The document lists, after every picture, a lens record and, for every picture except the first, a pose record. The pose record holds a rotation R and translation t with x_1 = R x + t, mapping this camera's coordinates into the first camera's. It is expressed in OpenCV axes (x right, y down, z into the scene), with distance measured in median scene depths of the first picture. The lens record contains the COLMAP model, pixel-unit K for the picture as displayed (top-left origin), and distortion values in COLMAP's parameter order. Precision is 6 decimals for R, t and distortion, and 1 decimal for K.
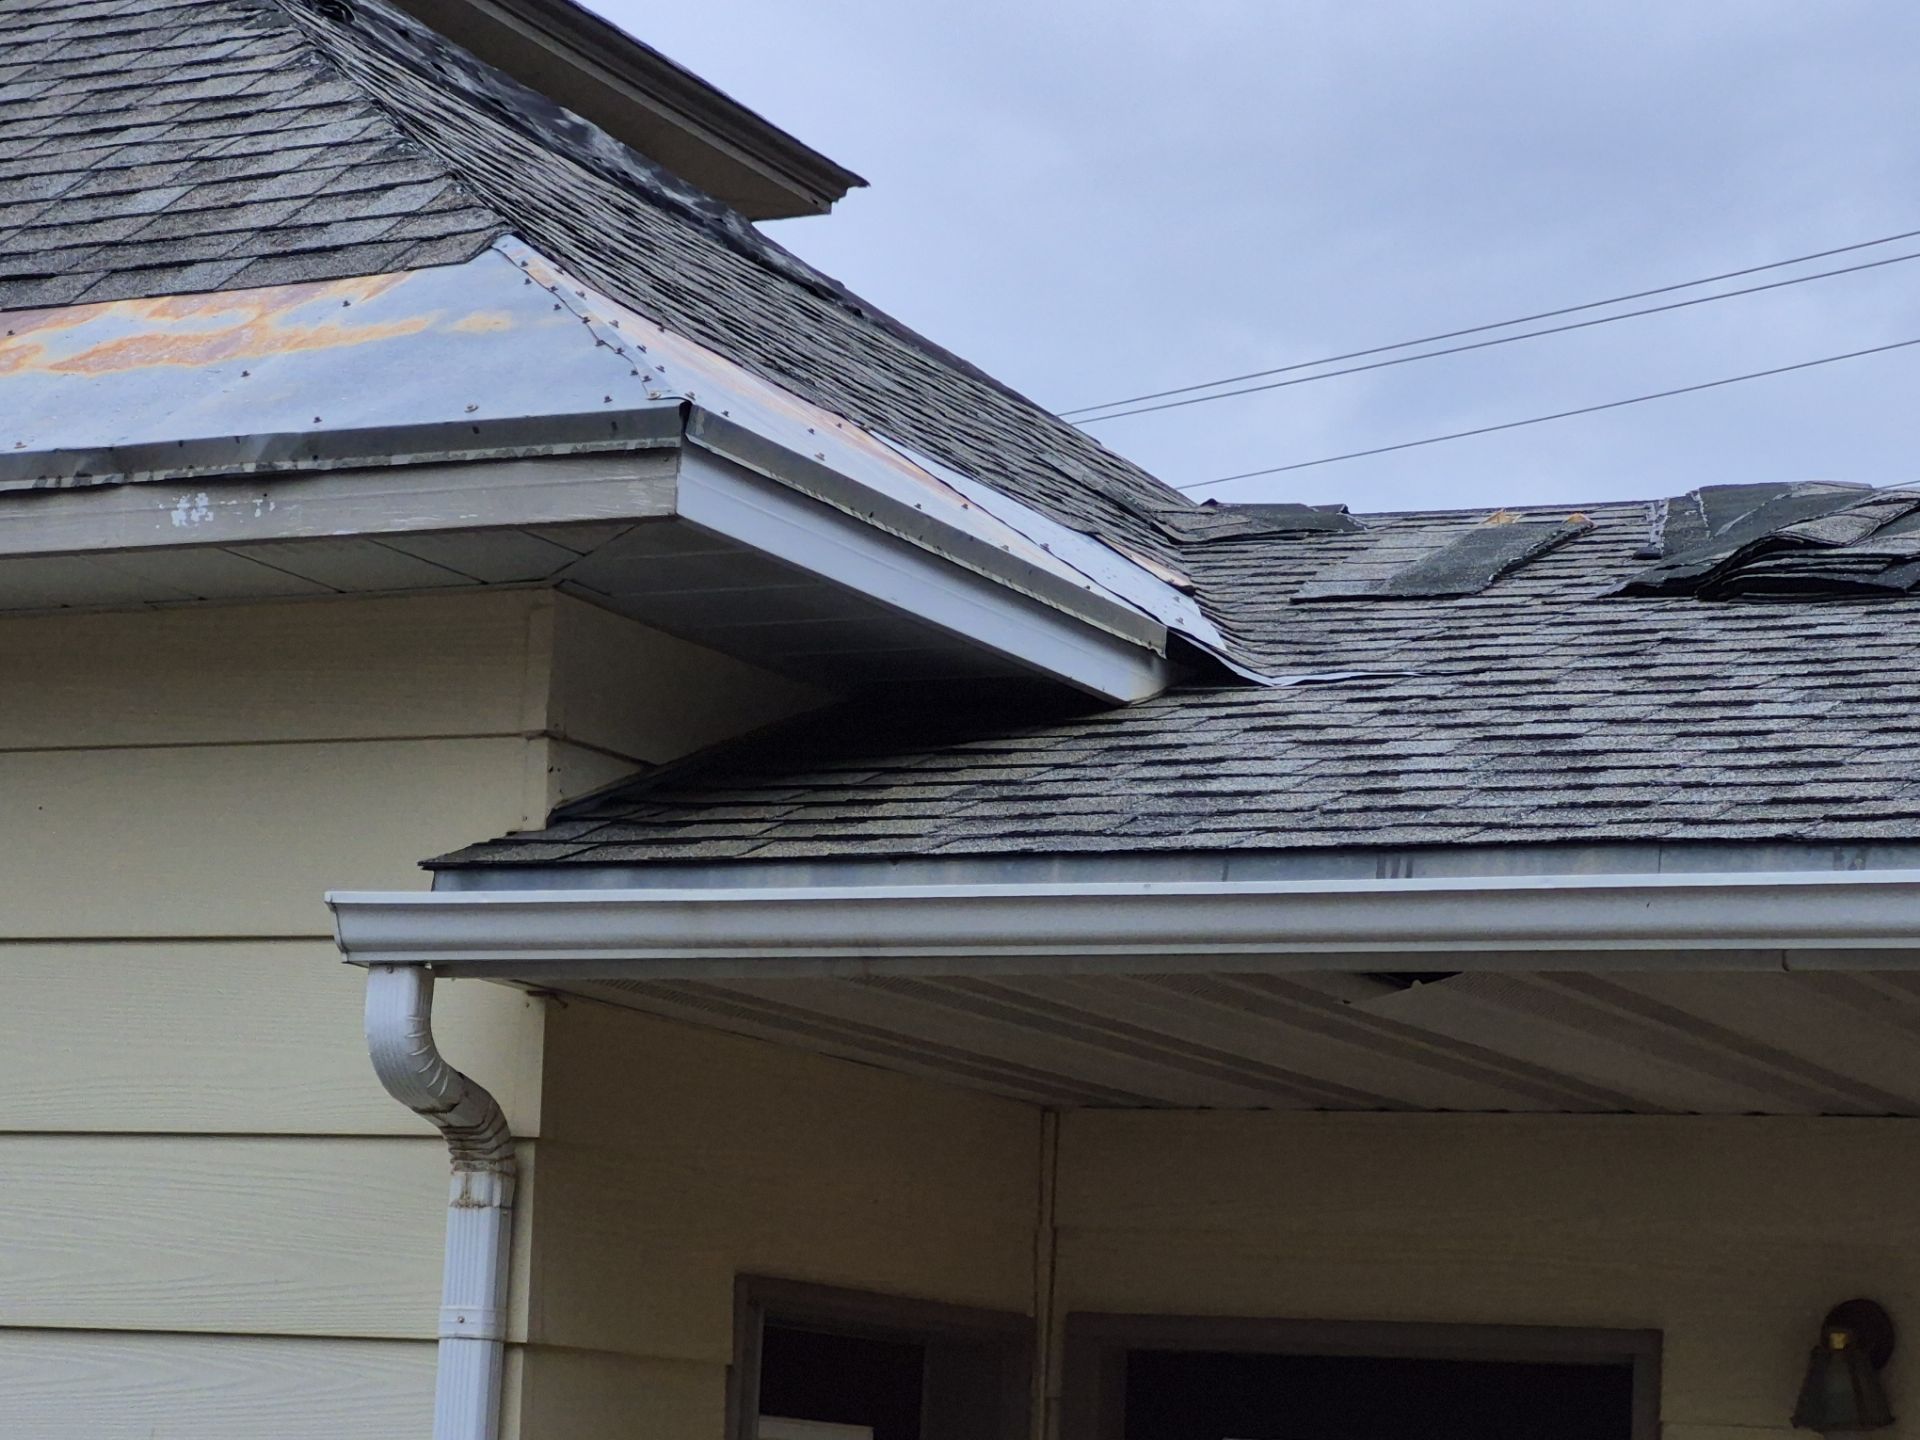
lens RADIAL K [[4960.8, 0, 895.1], [0, 4960.8, 759.1], [0, 0, 1]] dist [-0.245980, 4.885975]
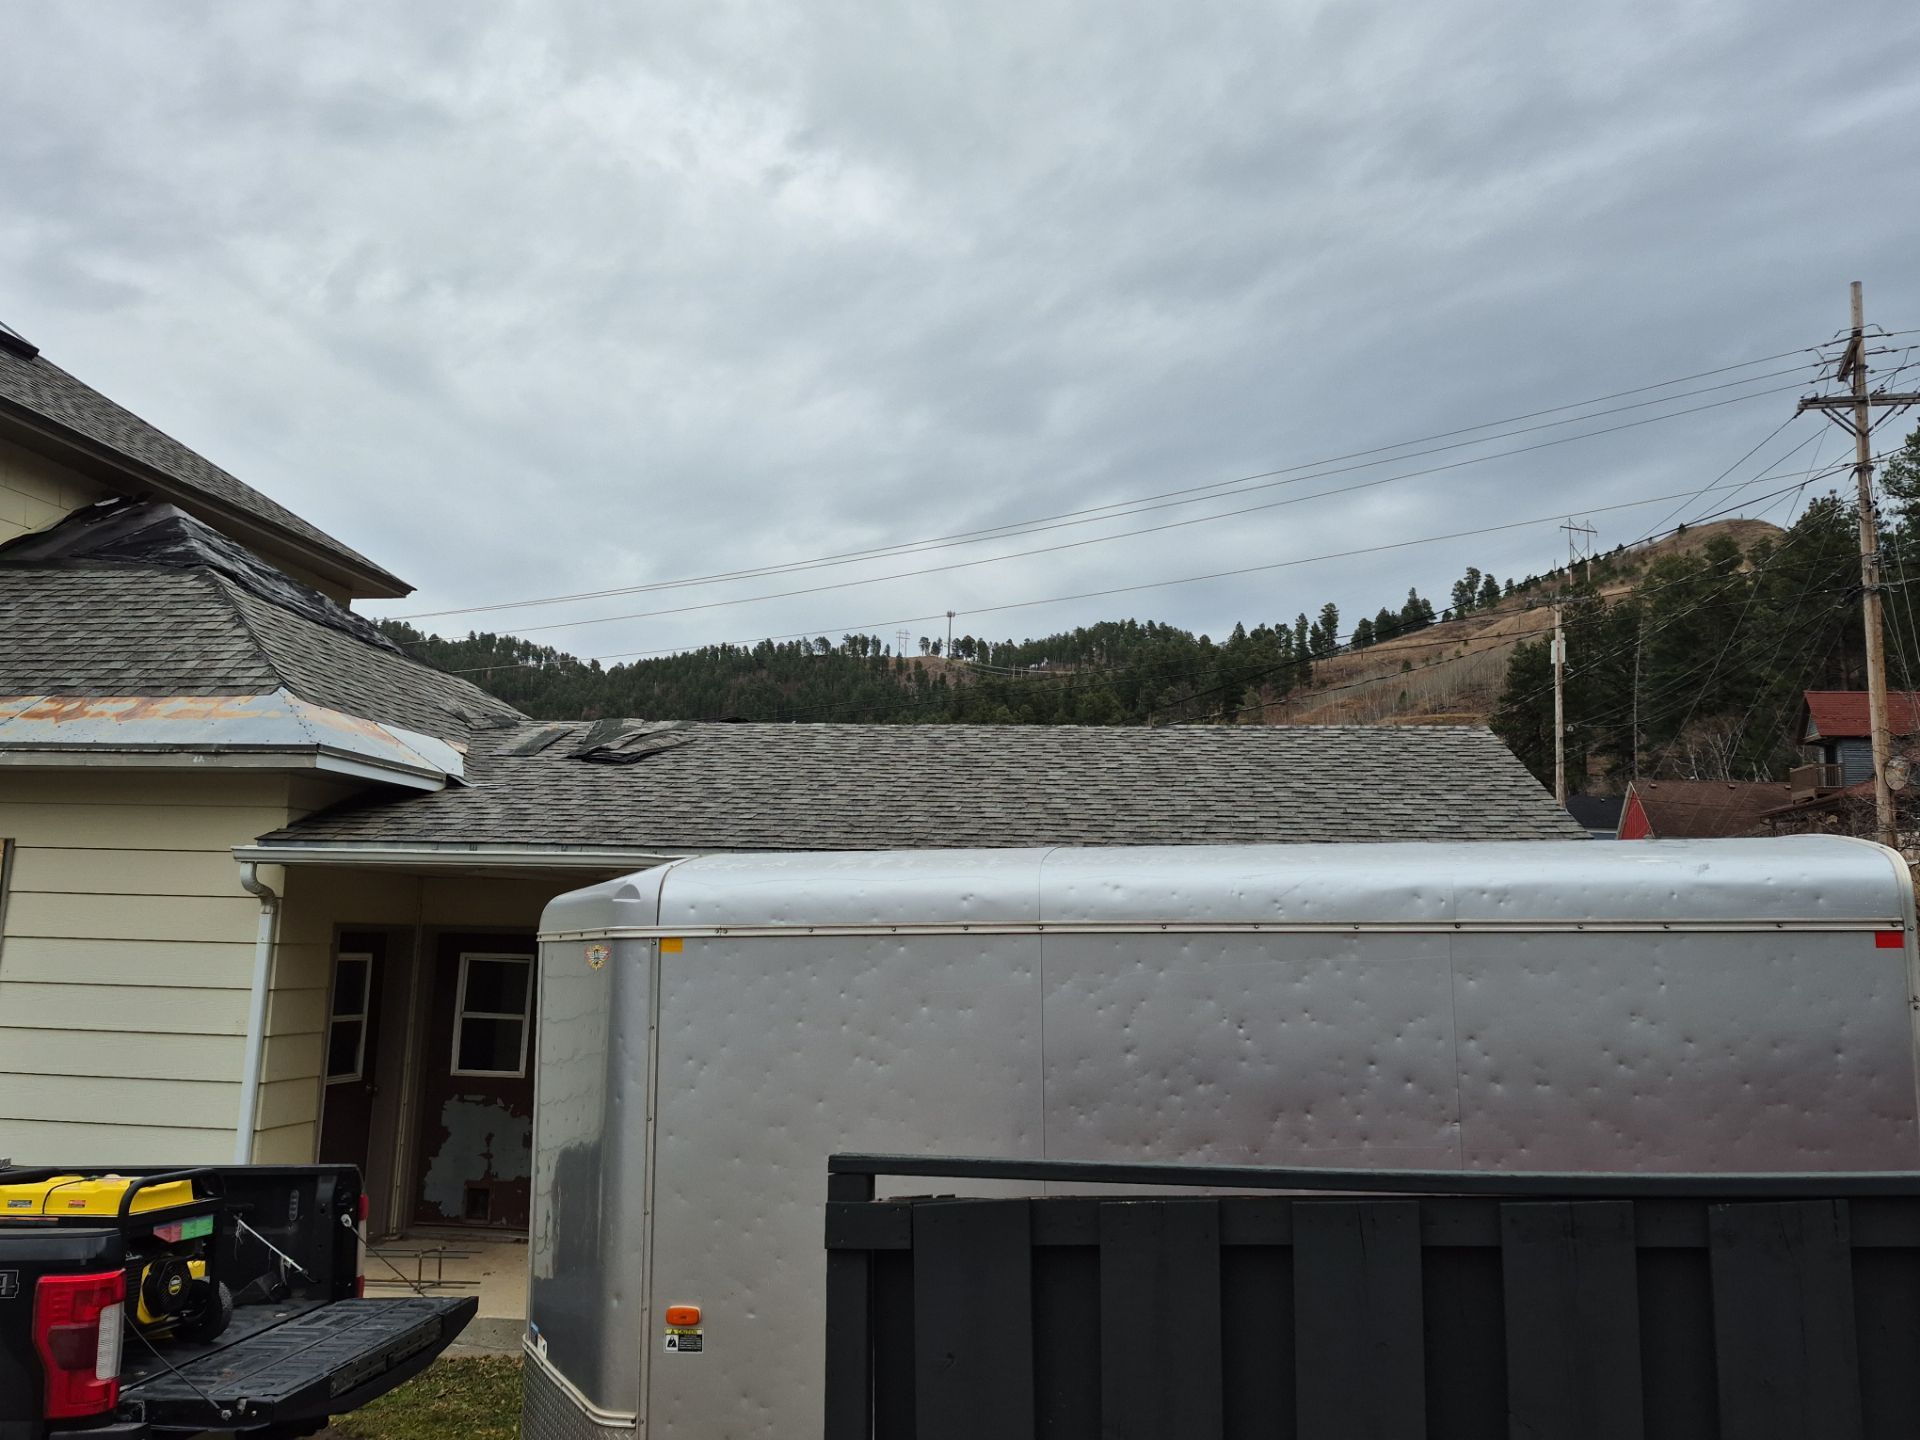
lens RADIAL K [[1549.0, 0, 963.9], [0, 1549.0, 741.2], [0, 0, 1]] dist [0.128823, -0.164567]
pose [[0.954838, 0.016553, 0.296664, 0.086086], [-0.027302, 0.999111, 0.032126, -0.121260], [-0.295869, -0.038774, 0.954441, -0.519320]]
